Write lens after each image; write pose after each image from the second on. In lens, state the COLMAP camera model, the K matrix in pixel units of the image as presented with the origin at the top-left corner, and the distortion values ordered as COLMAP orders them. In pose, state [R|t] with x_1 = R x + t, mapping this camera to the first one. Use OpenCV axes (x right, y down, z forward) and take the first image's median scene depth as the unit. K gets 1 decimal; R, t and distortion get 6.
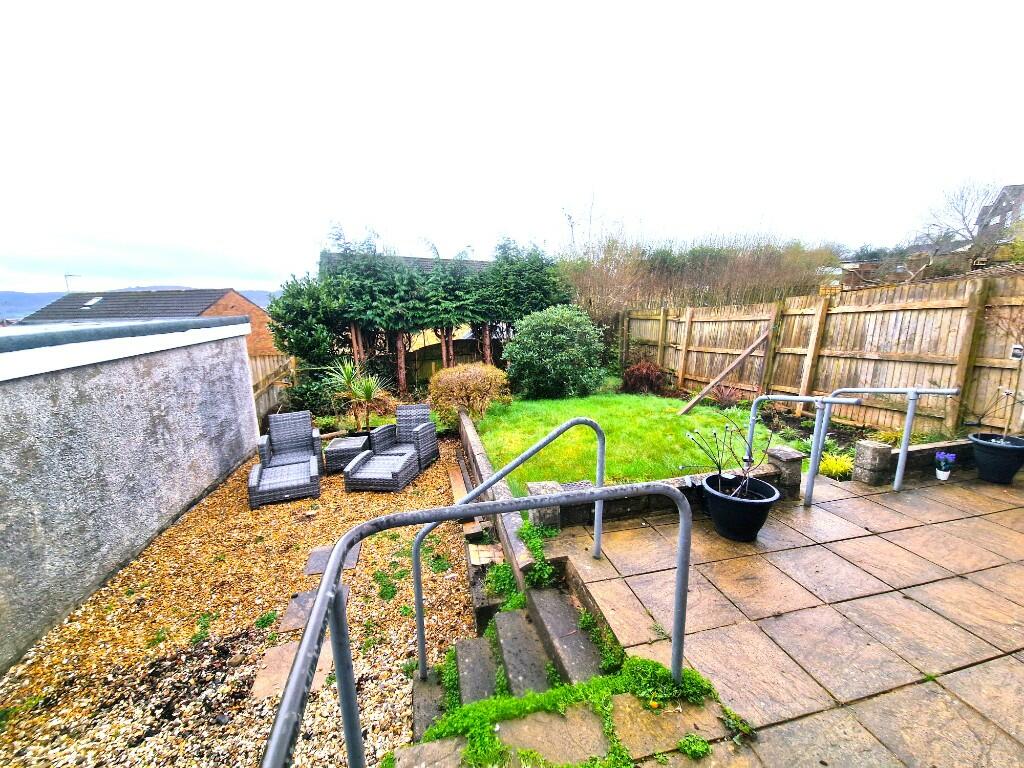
lens RADIAL K [[419.3, 0, 510.5], [0, 419.3, 389.9], [0, 0, 1]] dist [-0.000452, -0.001310]
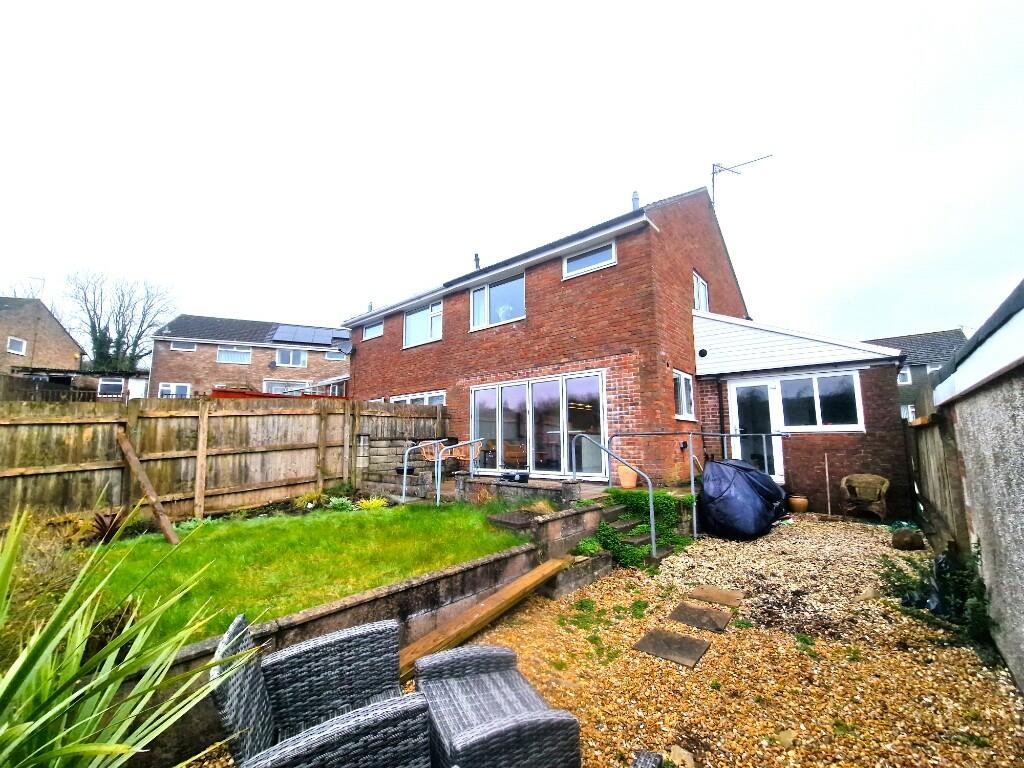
lens RADIAL K [[419.3, 0, 509.6], [0, 419.3, 386.4], [0, 0, 1]] dist [-0.000452, -0.001310]
pose [[-0.559942, 0.121507, 0.819574, -0.624253], [0.180054, 0.983393, -0.022779, -0.100590], [-0.808731, 0.134812, -0.572520, 1.056618]]
